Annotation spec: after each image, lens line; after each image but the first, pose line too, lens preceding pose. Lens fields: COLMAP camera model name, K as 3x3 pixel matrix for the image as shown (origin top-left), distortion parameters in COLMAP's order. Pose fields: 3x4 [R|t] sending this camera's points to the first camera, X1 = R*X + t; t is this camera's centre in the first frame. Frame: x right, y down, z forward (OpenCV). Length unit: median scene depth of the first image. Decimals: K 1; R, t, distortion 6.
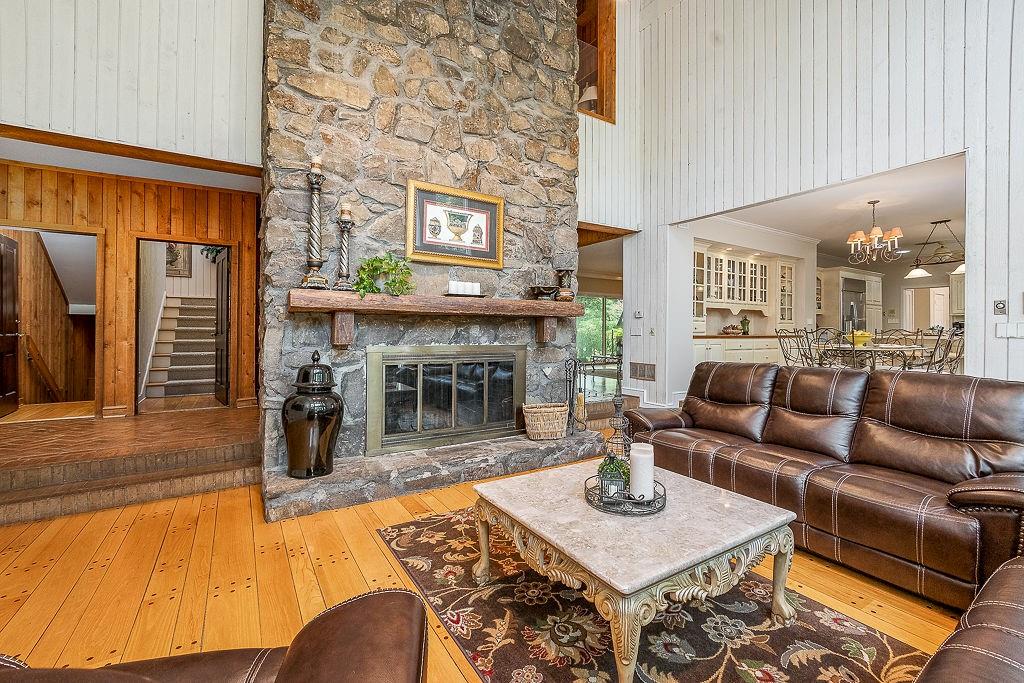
lens RADIAL K [[437.1, 0, 511.1], [0, 437.1, 330.6], [0, 0, 1]] dist [-0.002384, -0.000200]
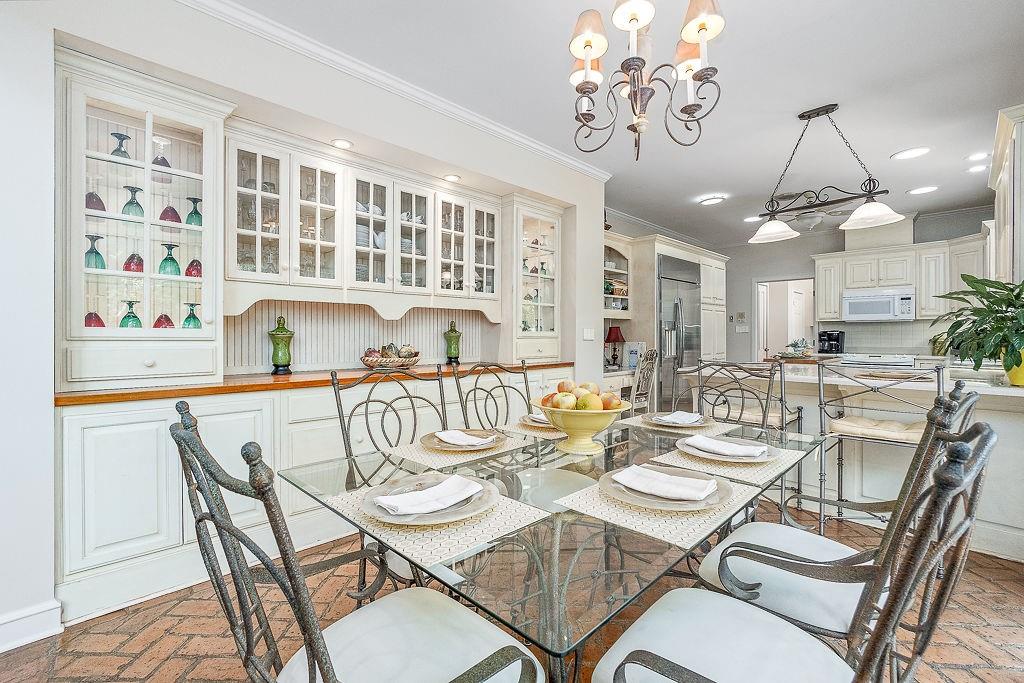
lens RADIAL K [[437.1, 0, 508.1], [0, 437.1, 338.3], [0, 0, 1]] dist [-0.002384, -0.000200]
pose [[0.978975, -0.004748, 0.203923, 0.658055], [0.002505, 0.999934, 0.011254, -0.028317], [-0.203963, -0.010507, 0.978922, 0.706859]]
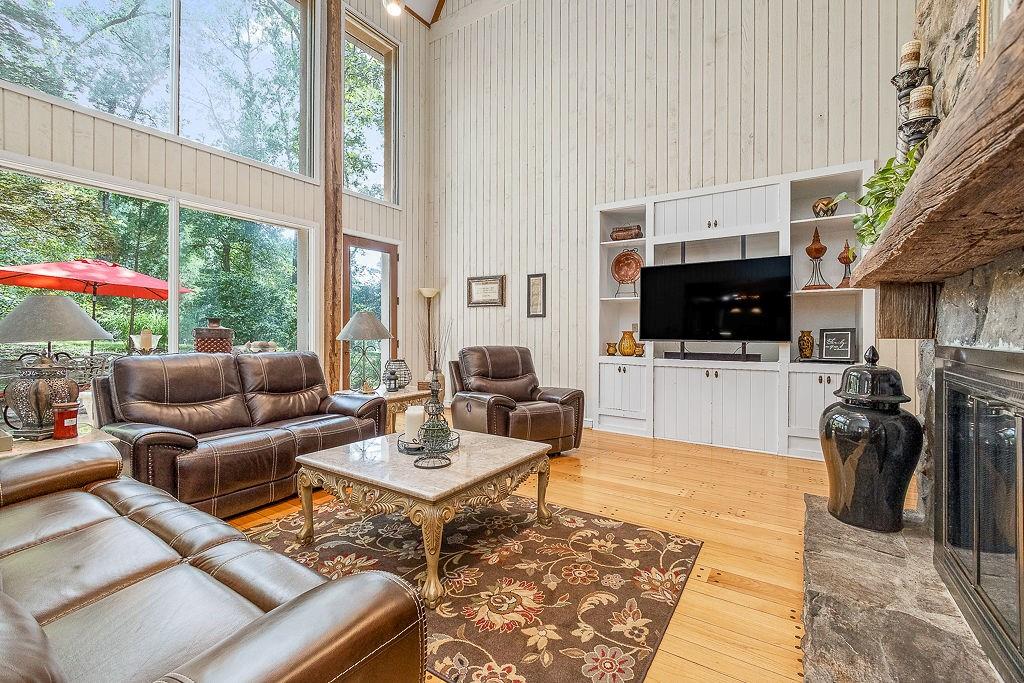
lens RADIAL K [[437.1, 0, 511.0], [0, 437.1, 335.6], [0, 0, 1]] dist [-0.002384, -0.000200]
pose [[-0.909691, -0.007848, -0.415211, 0.188669], [-0.008696, 0.999962, 0.000153, 0.018741], [0.415194, 0.003750, -0.909725, 0.743761]]
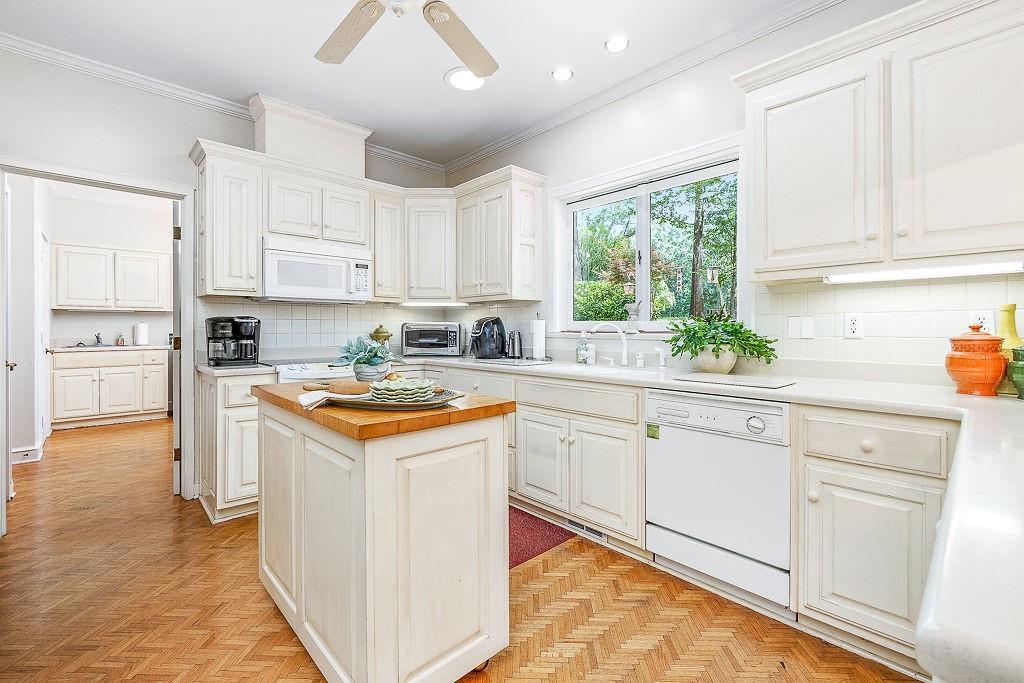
lens RADIAL K [[437.1, 0, 515.4], [0, 437.1, 338.4], [0, 0, 1]] dist [-0.002384, -0.000200]
pose [[-0.194348, -0.028236, 0.980526, 1.069055], [-0.011769, 0.999581, 0.026452, -0.025070], [-0.980862, -0.006399, -0.194599, 1.332595]]
